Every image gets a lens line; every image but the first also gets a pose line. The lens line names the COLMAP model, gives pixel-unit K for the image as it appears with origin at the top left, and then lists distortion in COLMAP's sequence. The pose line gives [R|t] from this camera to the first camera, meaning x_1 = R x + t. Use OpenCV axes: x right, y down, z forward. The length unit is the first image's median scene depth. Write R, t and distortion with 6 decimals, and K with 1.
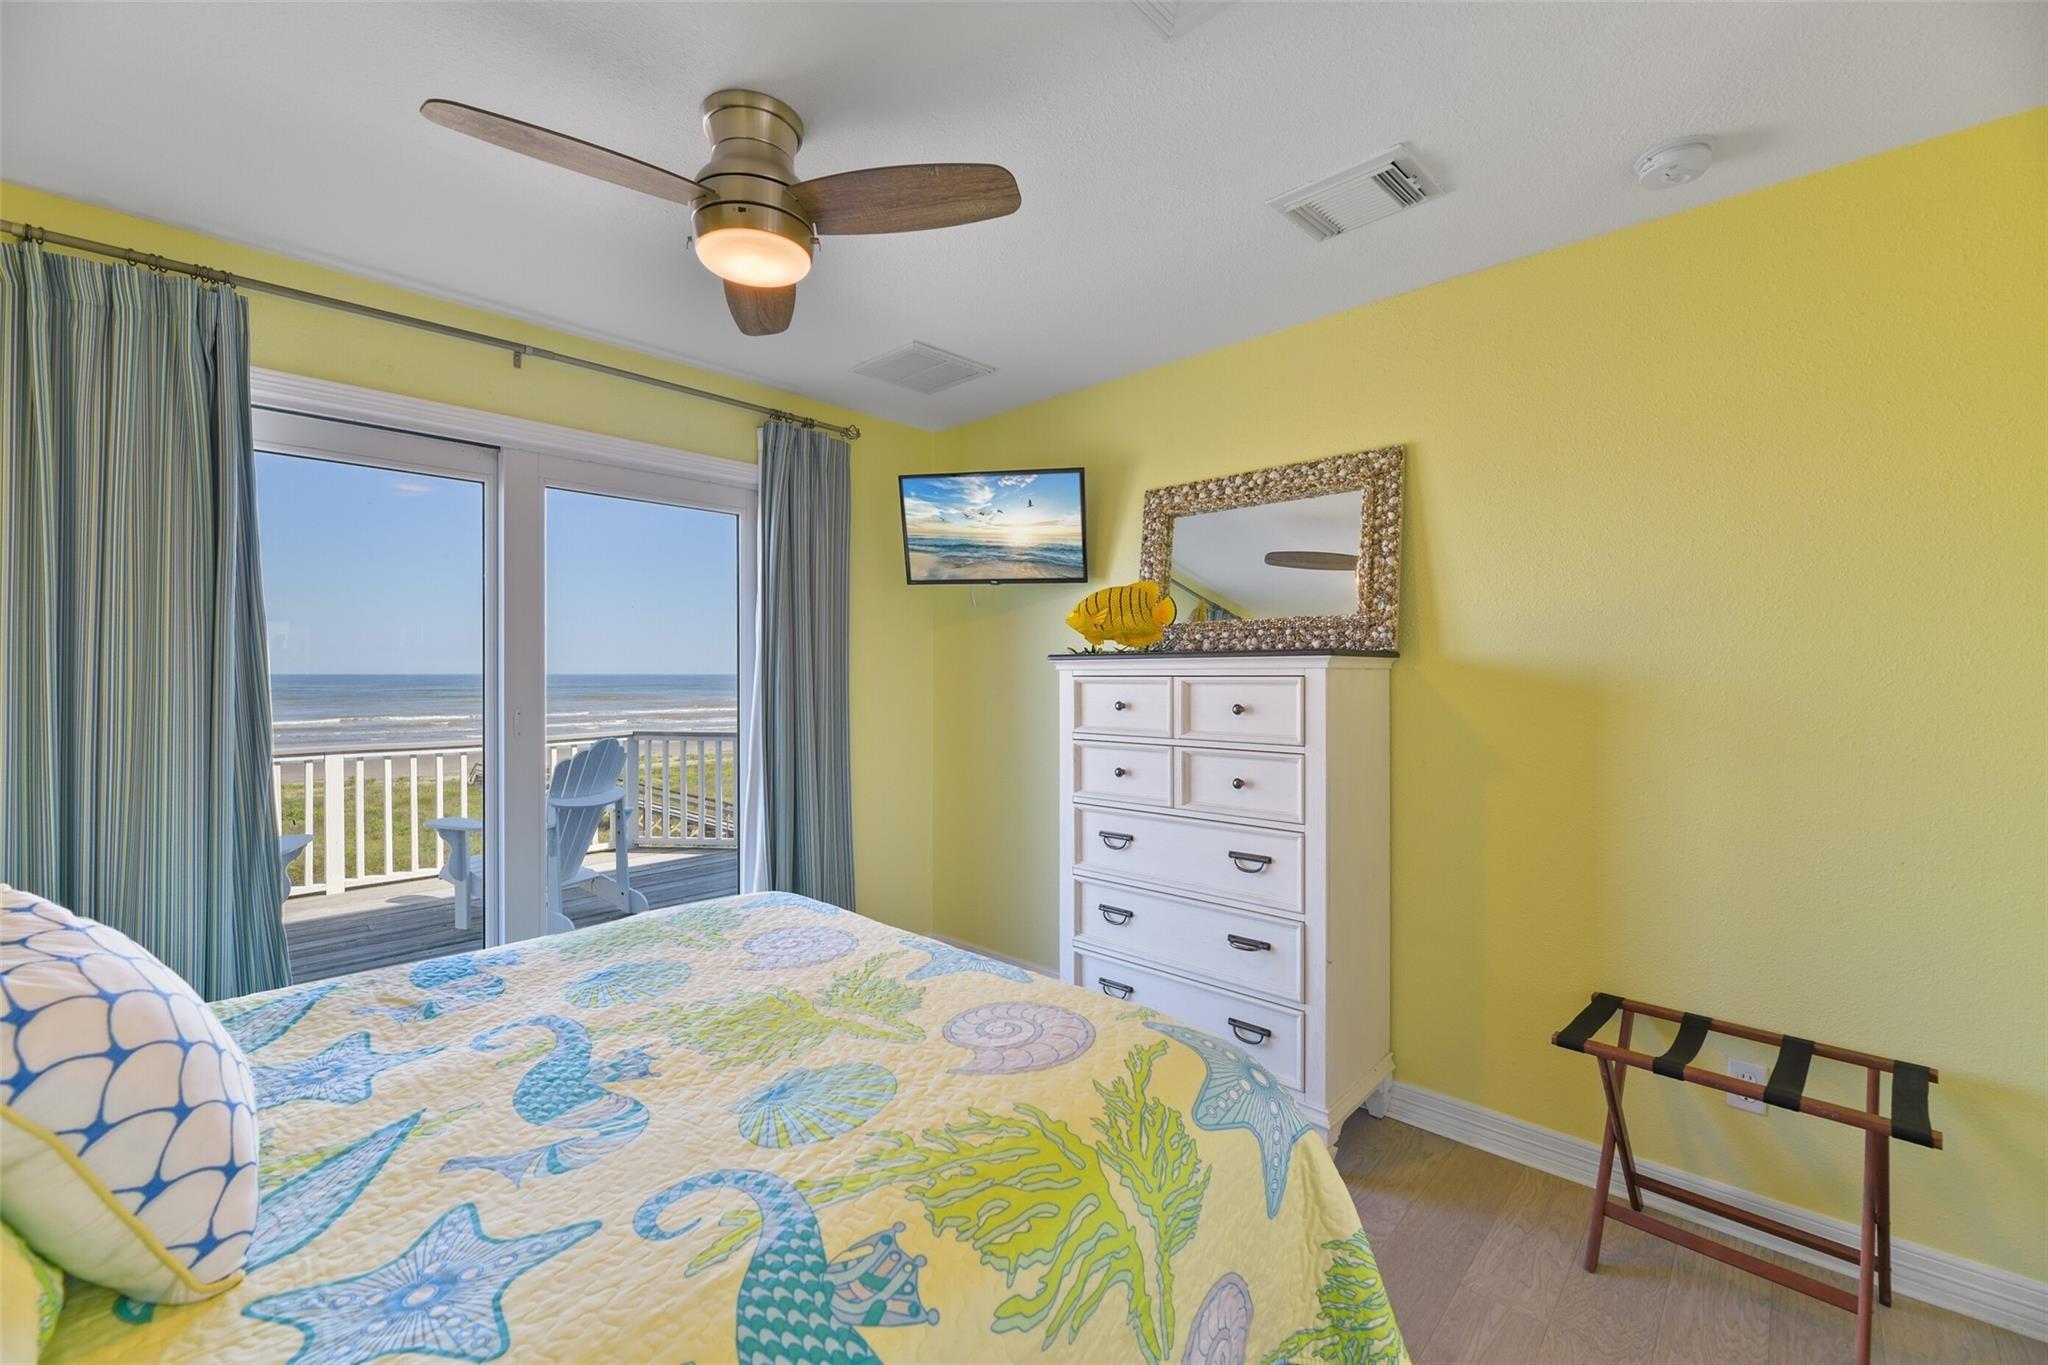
lens RADIAL K [[841.0, 0, 1024.0], [0, 841.0, 682.5], [0, 0, 1]] dist [-0.000361, -0.000021]
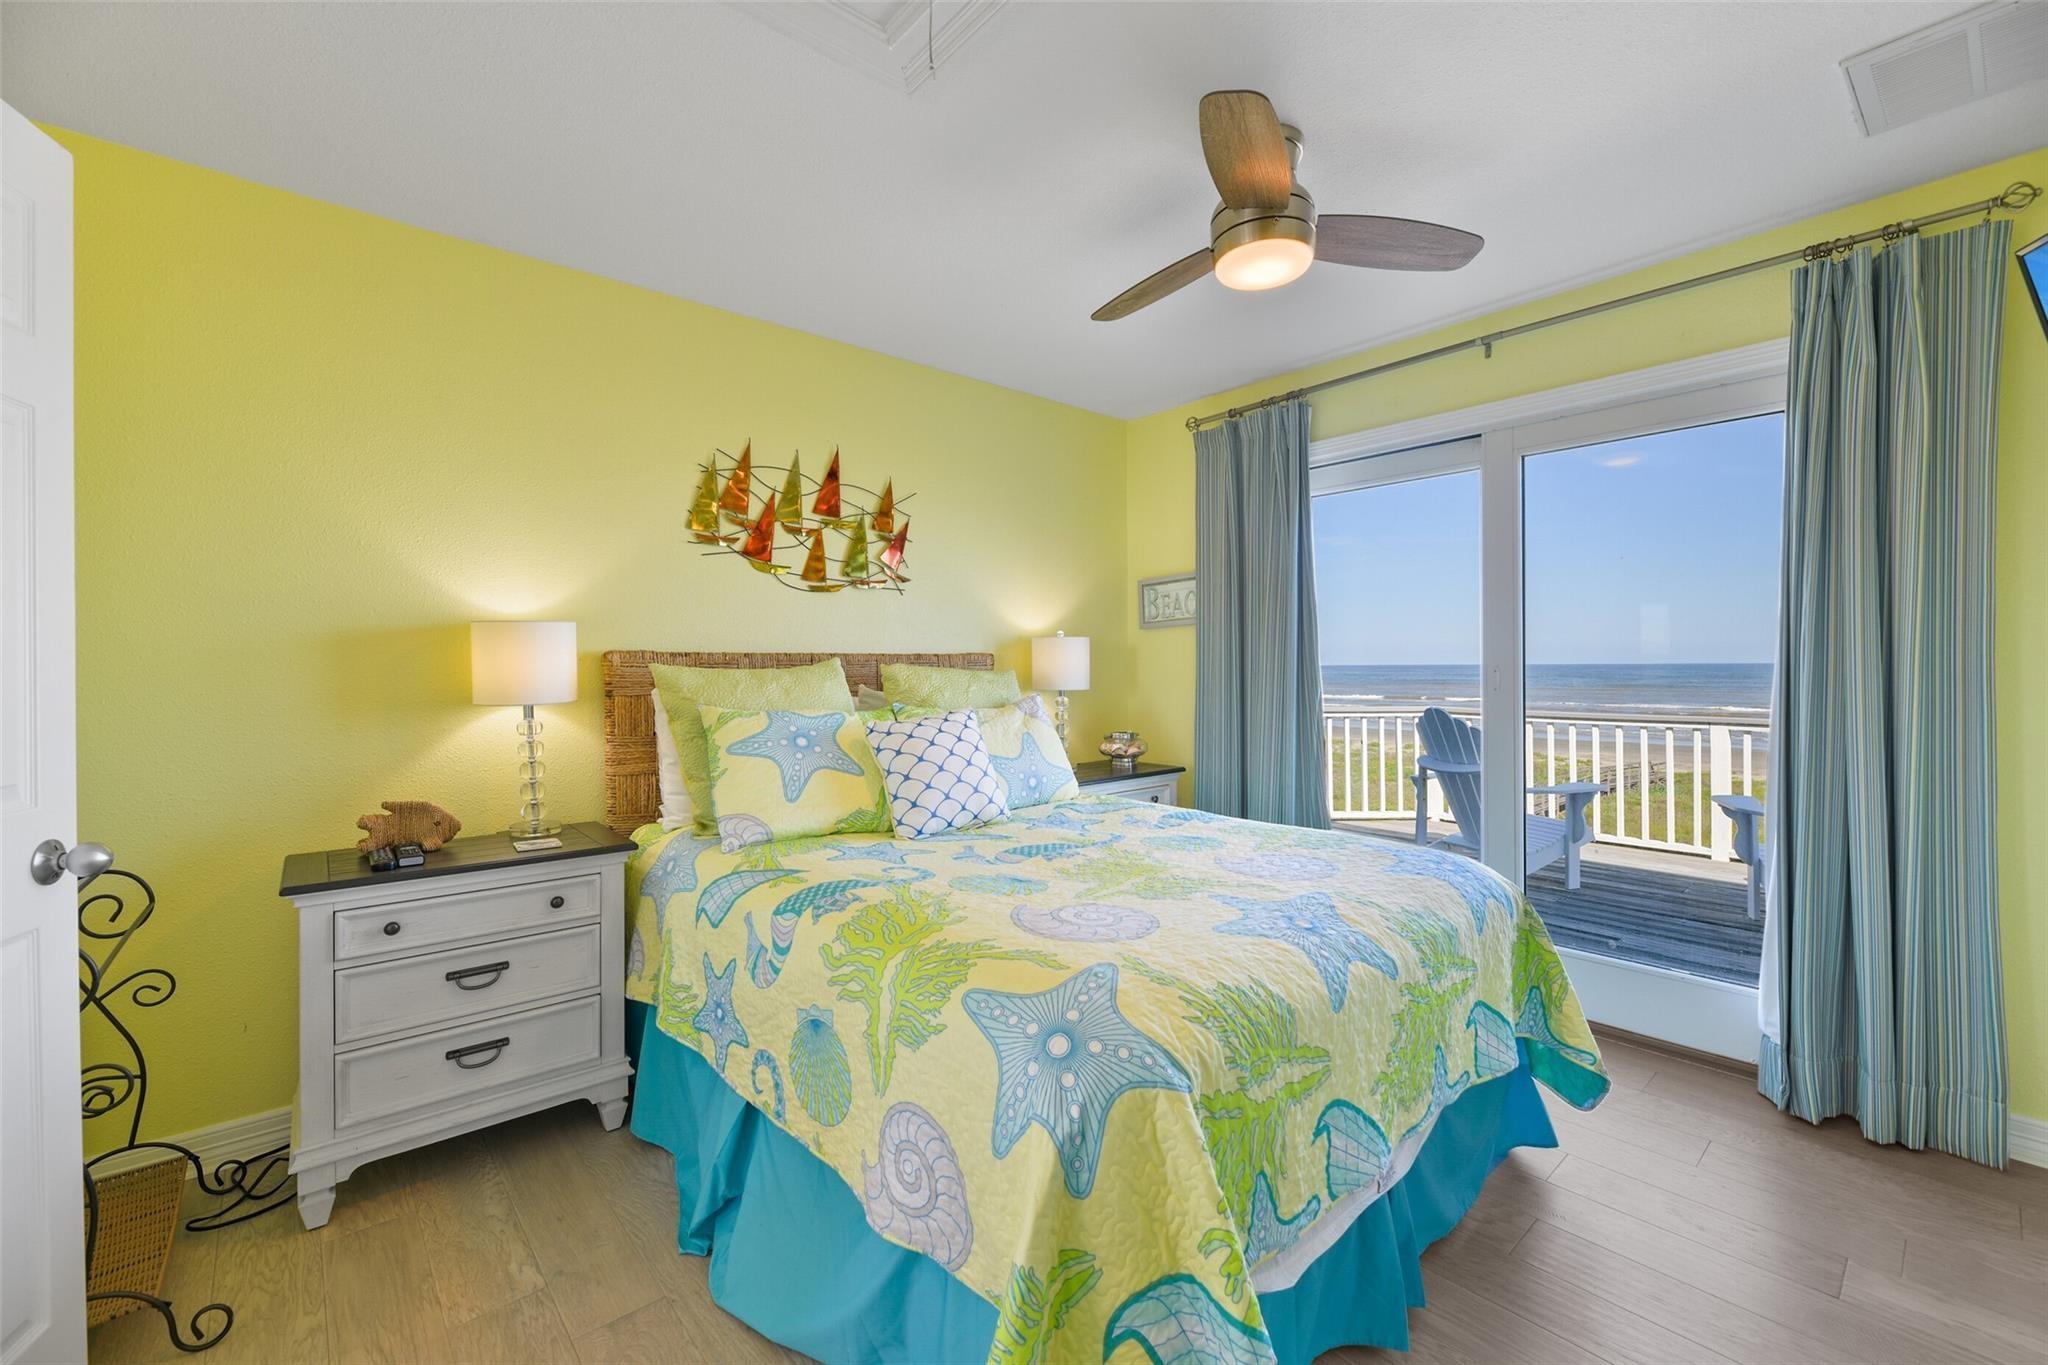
lens RADIAL K [[846.3, 0, 1025.0], [0, 846.3, 665.9], [0, 0, 1]] dist [0.000046, -0.000005]
pose [[-0.105388, 0.002962, -0.994427, 1.075487], [-0.007749, 0.999963, 0.003800, 0.059880], [0.994401, 0.008107, -0.105361, 0.968330]]
